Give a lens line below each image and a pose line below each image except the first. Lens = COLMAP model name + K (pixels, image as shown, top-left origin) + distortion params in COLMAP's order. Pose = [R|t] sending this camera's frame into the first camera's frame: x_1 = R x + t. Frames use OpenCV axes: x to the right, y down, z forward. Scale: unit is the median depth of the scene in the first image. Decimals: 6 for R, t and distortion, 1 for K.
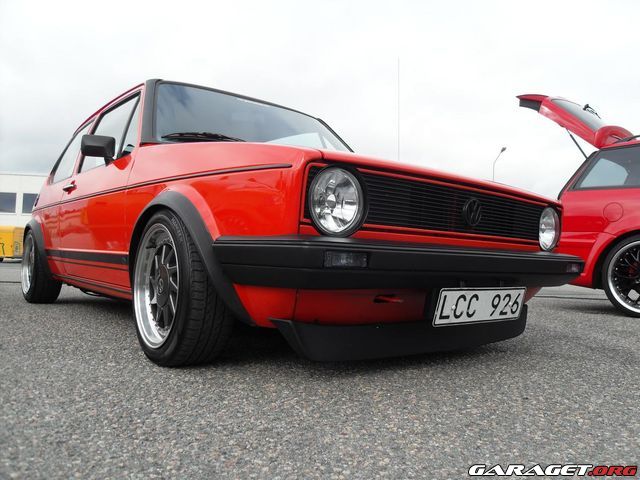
lens RADIAL K [[536.7, 0, 320.0], [0, 536.7, 240.0], [0, 0, 1]] dist [-0.084863, 0.001920]
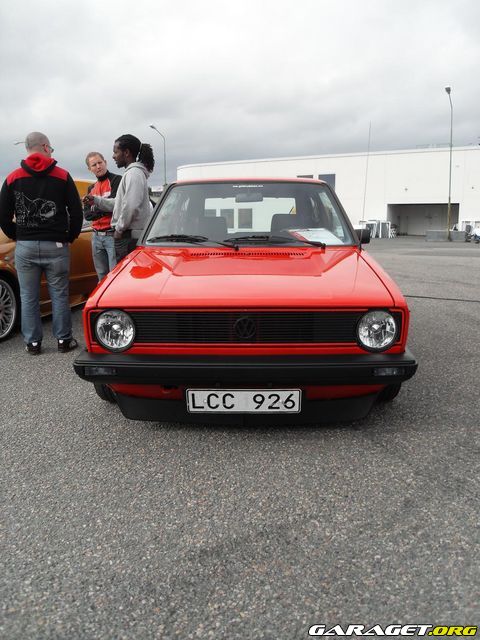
lens RADIAL K [[536.7, 0, 240.0], [0, 536.7, 320.0], [0, 0, 1]] dist [-0.084863, 0.001920]
pose [[0.768004, 0.085041, -0.634774, 1.118799], [0.051376, 0.979770, 0.193419, -0.329800], [0.638381, -0.181159, 0.748098, 0.034765]]
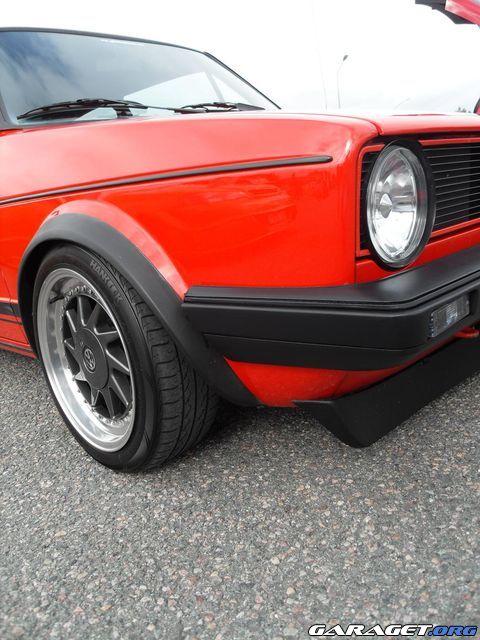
lens RADIAL K [[536.7, 0, 240.0], [0, 536.7, 320.0], [0, 0, 1]] dist [-0.084863, 0.001920]
pose [[0.978985, -0.185455, 0.084824, -0.171487], [0.157091, 0.951022, 0.266231, -0.111577], [-0.130043, -0.247311, 0.960170, 0.369617]]
